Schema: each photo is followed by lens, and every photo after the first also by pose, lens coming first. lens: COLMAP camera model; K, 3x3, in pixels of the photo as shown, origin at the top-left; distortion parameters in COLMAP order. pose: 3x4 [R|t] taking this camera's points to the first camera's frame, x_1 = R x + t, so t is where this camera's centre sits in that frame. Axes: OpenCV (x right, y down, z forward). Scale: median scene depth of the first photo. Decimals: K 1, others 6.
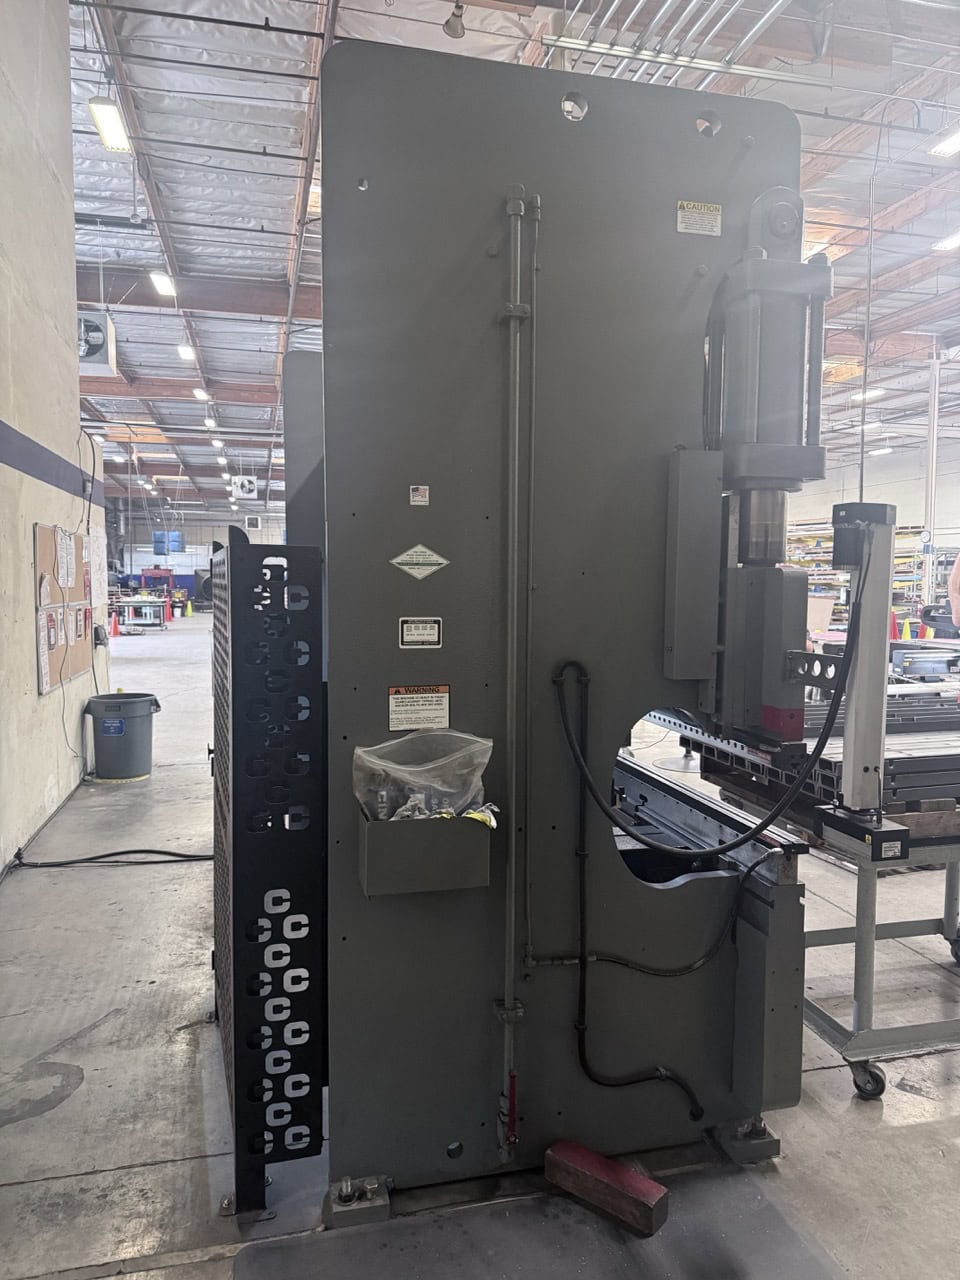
lens RADIAL K [[868.0, 0, 476.0], [0, 868.0, 639.0], [0, 0, 1]] dist [0.039924, -0.041598]
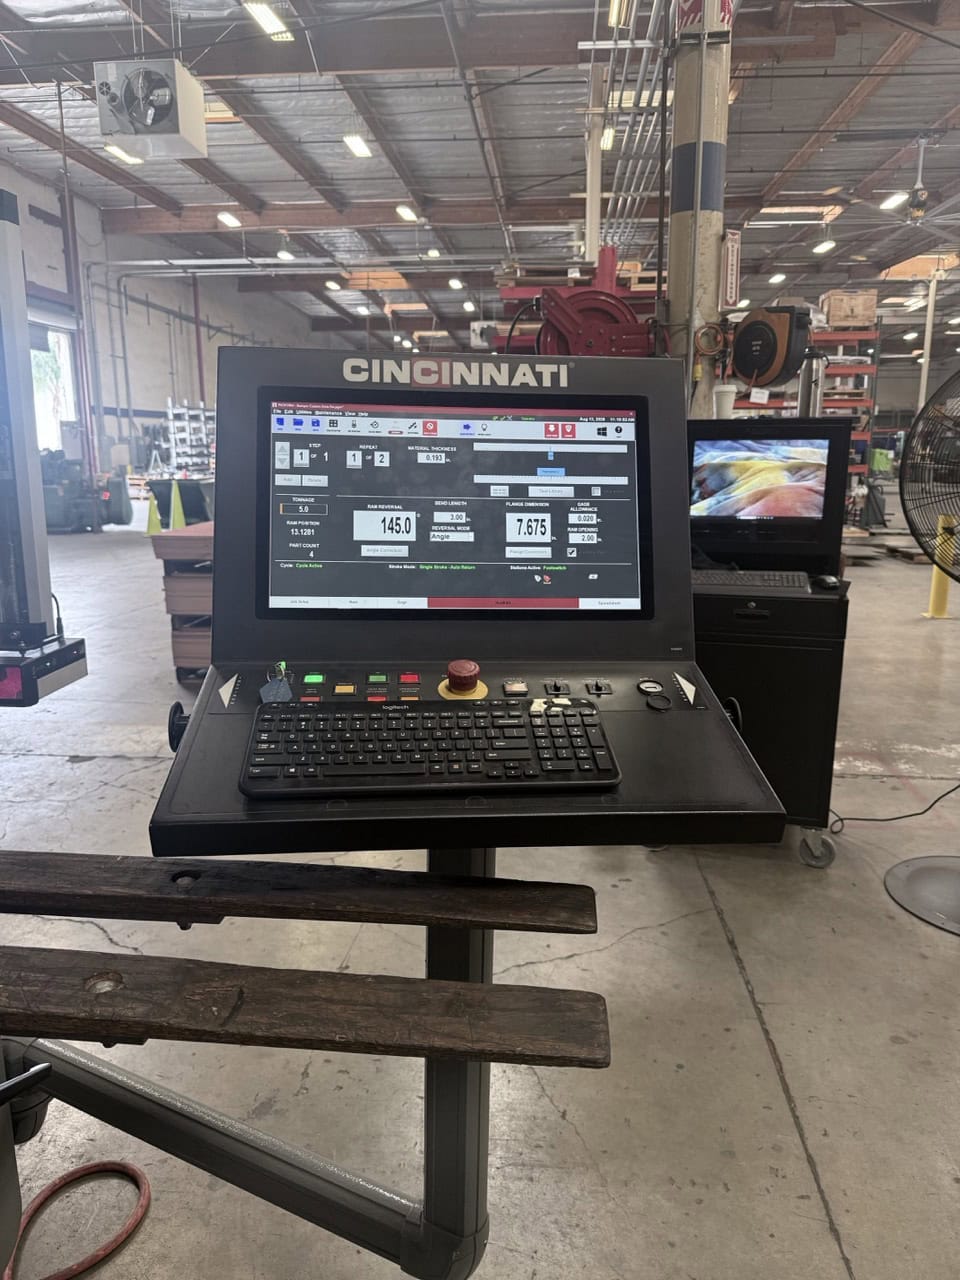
lens RADIAL K [[868.0, 0, 481.1], [0, 868.0, 638.9], [0, 0, 1]] dist [0.039924, -0.041598]
pose [[0.939721, 0.074980, -0.333620, 0.032587], [-0.025497, 0.988311, 0.150302, -0.008353], [0.340990, -0.132736, 0.930649, 0.145921]]
